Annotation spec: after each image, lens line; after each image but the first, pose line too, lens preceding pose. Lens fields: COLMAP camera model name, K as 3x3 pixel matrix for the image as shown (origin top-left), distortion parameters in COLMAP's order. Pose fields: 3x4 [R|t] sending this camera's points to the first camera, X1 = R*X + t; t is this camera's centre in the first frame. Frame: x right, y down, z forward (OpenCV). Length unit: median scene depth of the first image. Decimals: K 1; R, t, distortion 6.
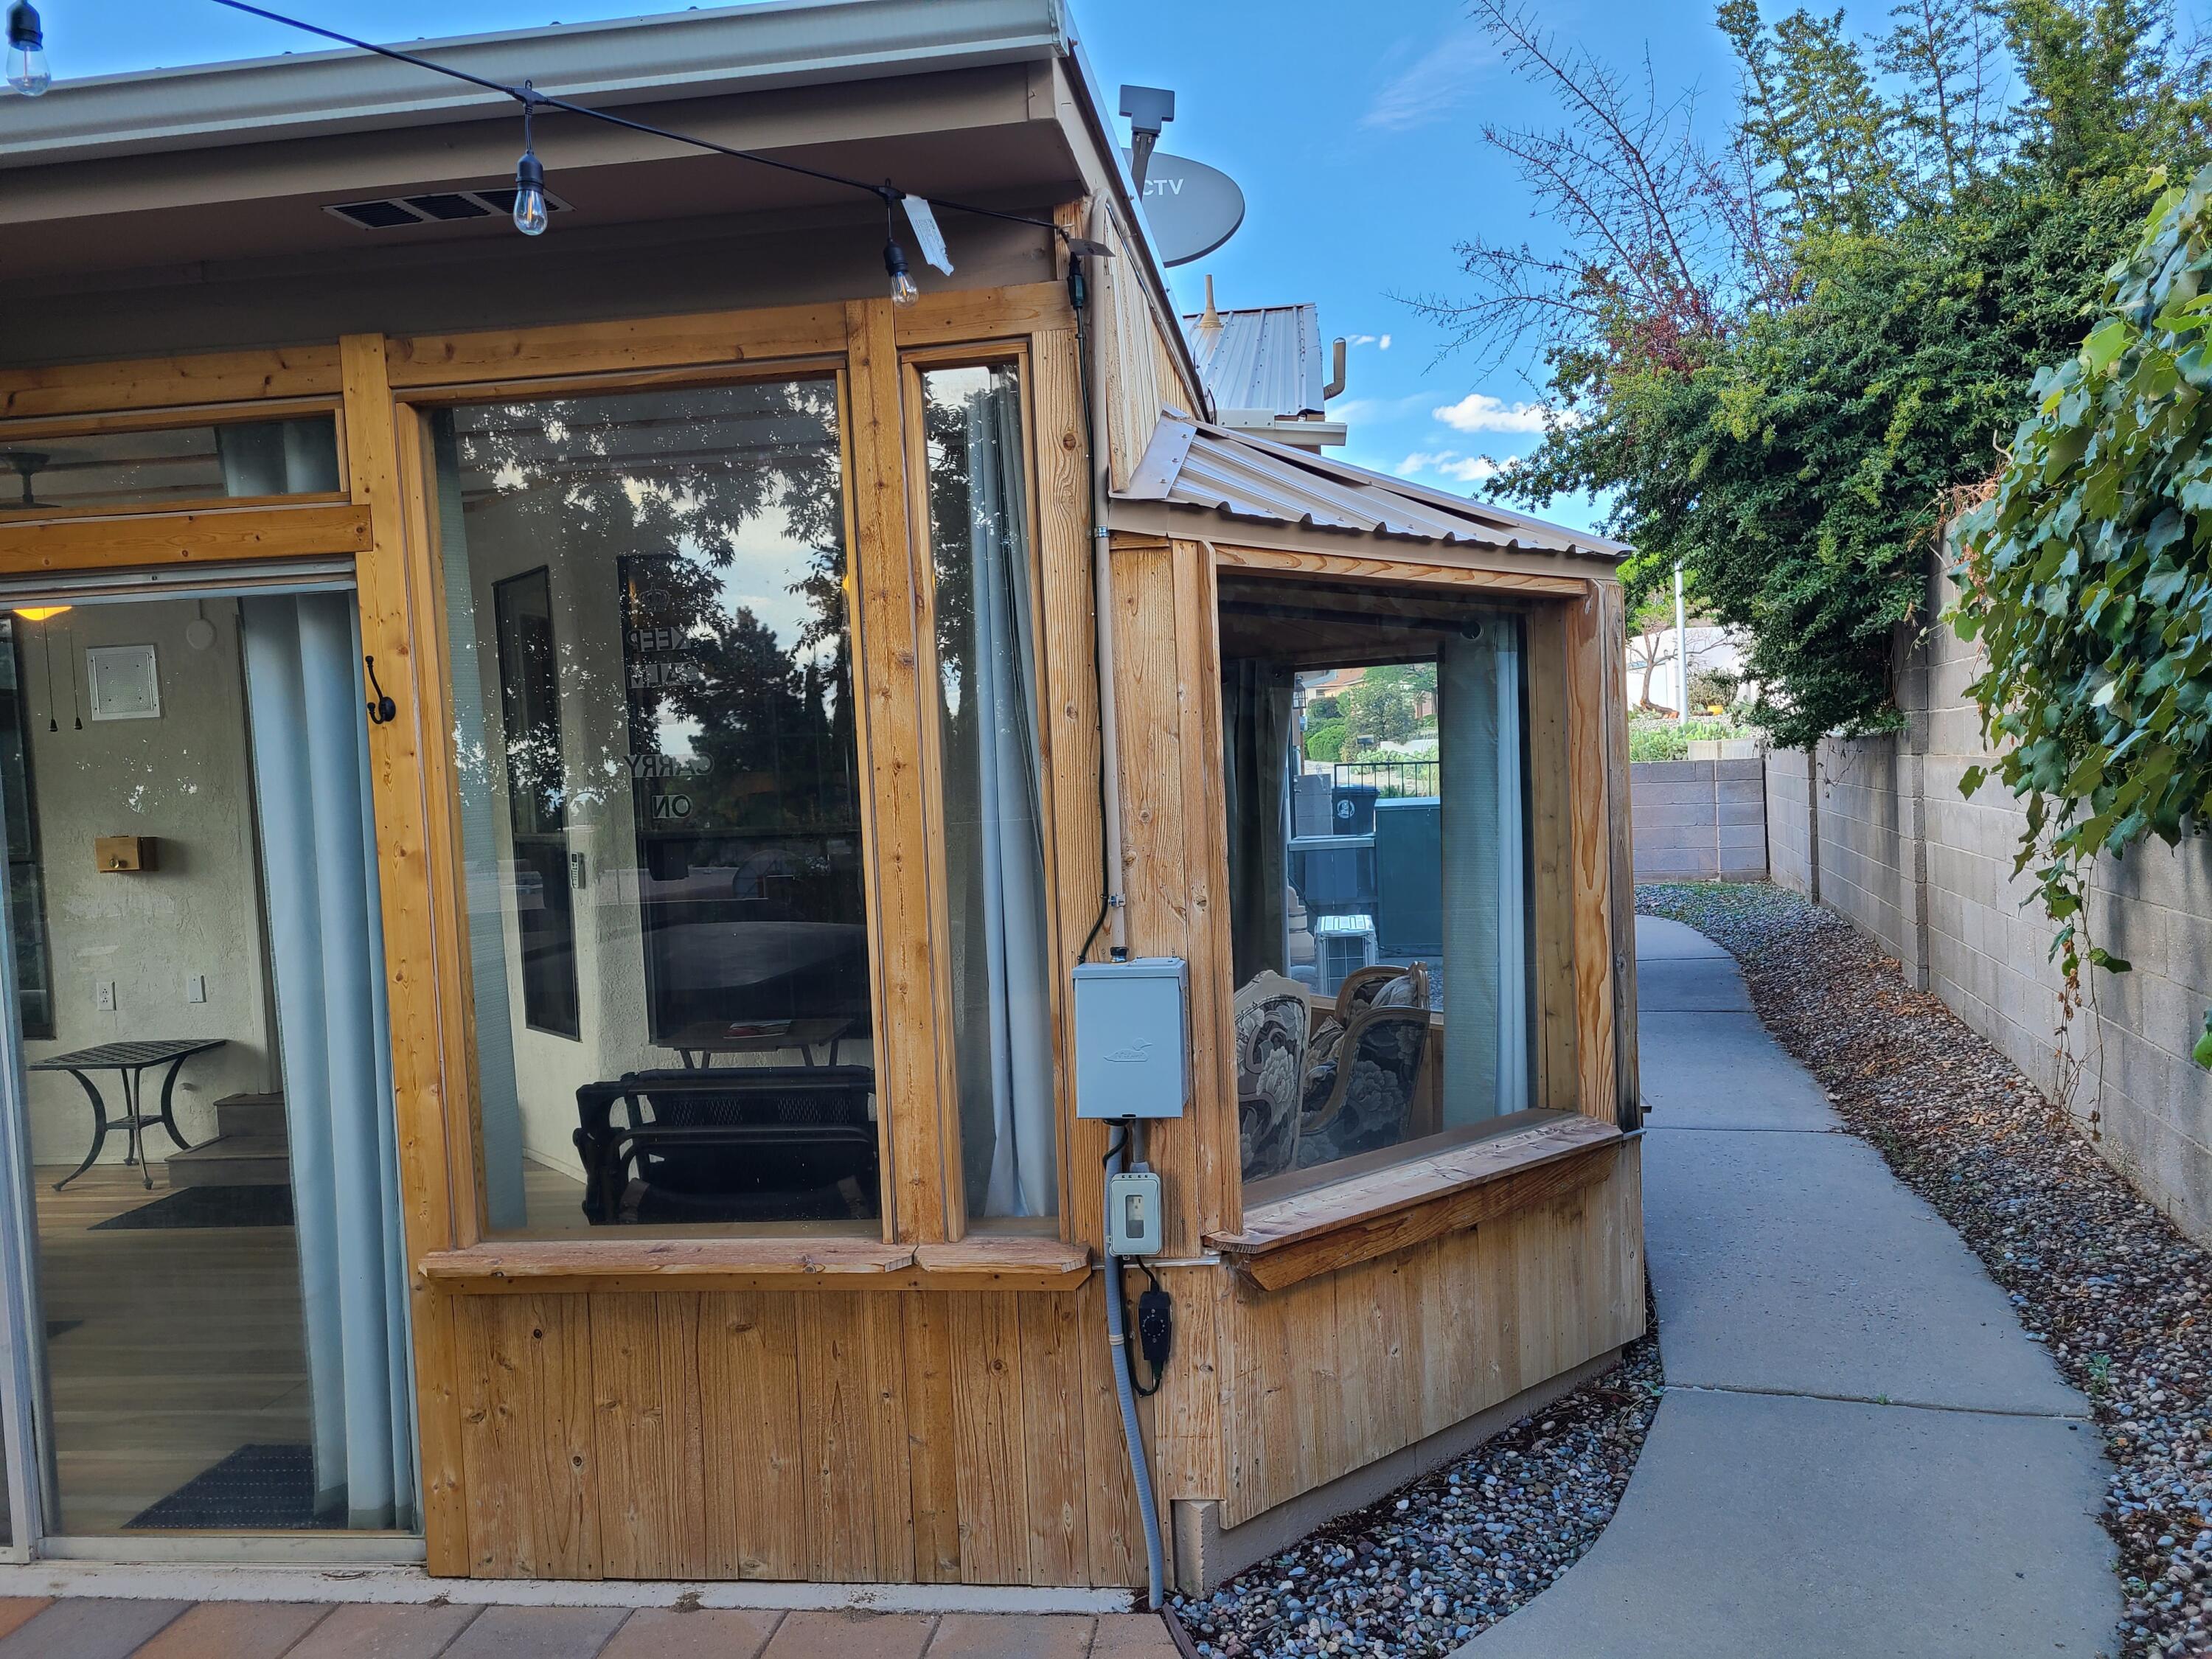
lens RADIAL K [[1650.1, 0, 1136.1], [0, 1650.1, 858.0], [0, 0, 1]] dist [0.064337, -0.052109]
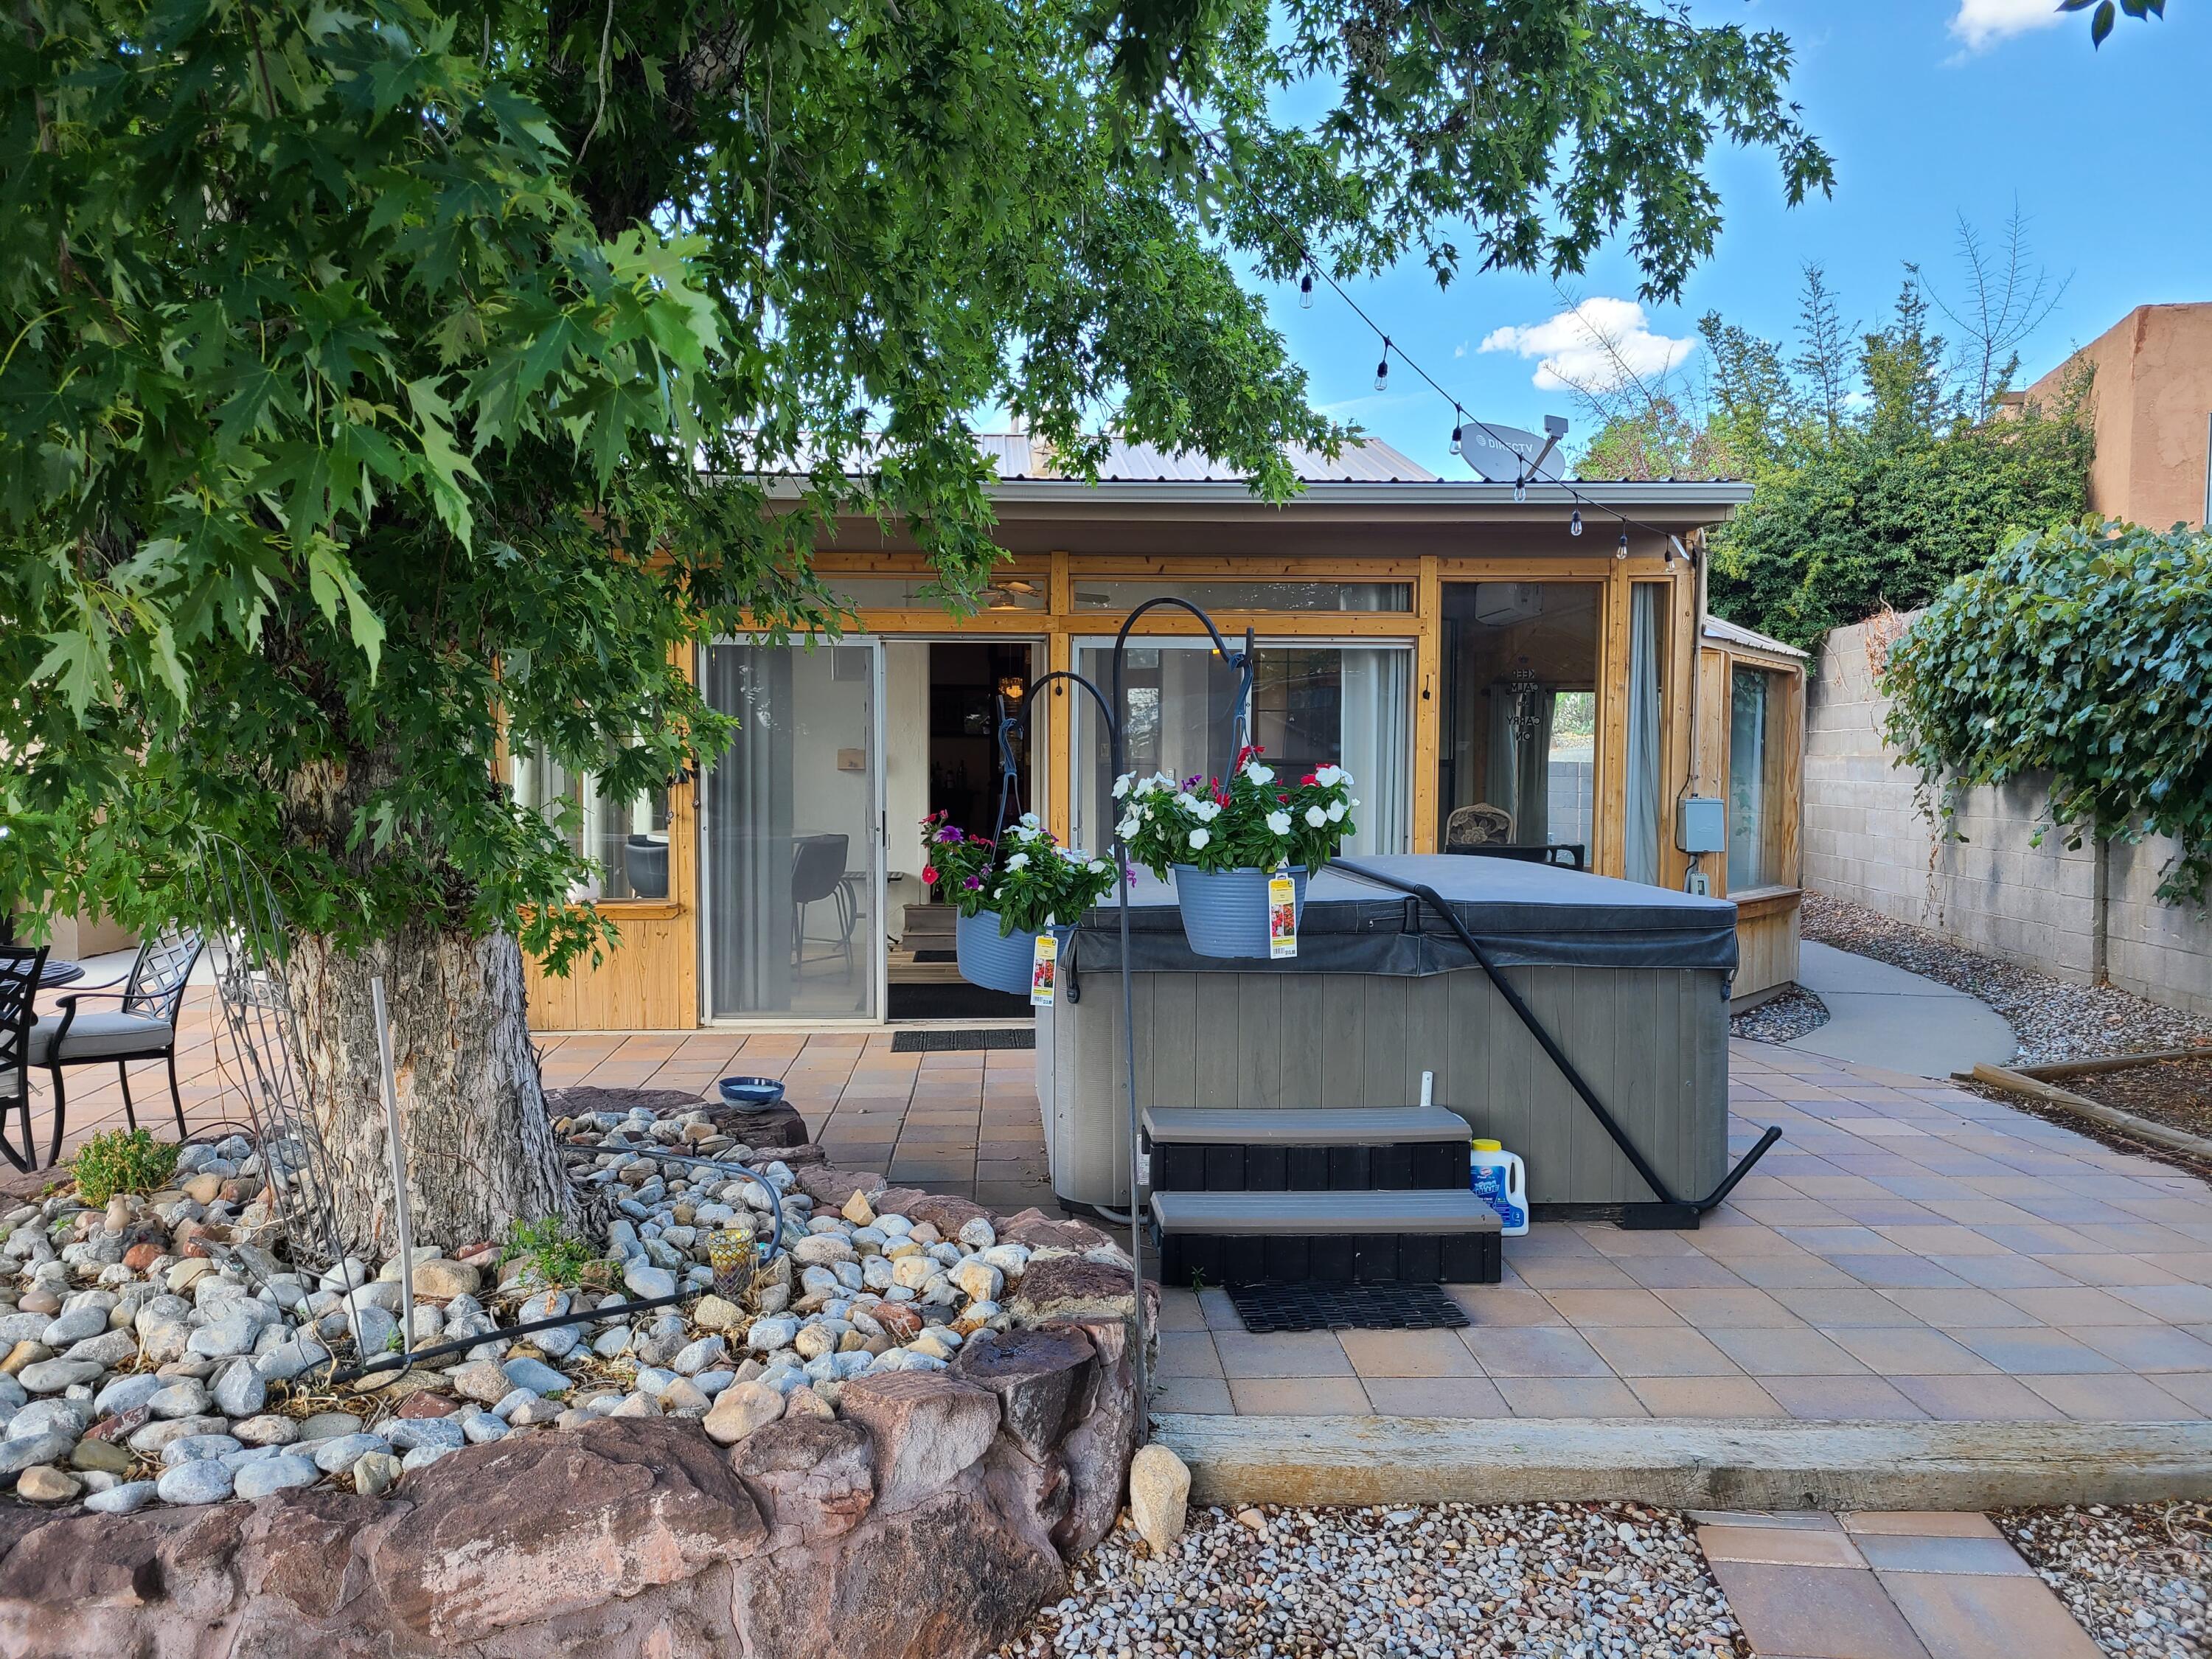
lens RADIAL K [[1650.1, 0, 1110.3], [0, 1650.1, 829.6], [0, 0, 1]] dist [0.064337, -0.052109]
pose [[0.983125, 0.042318, 0.177974, -0.628681], [-0.039274, 0.999016, -0.020593, 0.090049], [-0.178671, 0.013256, 0.983820, -0.678376]]
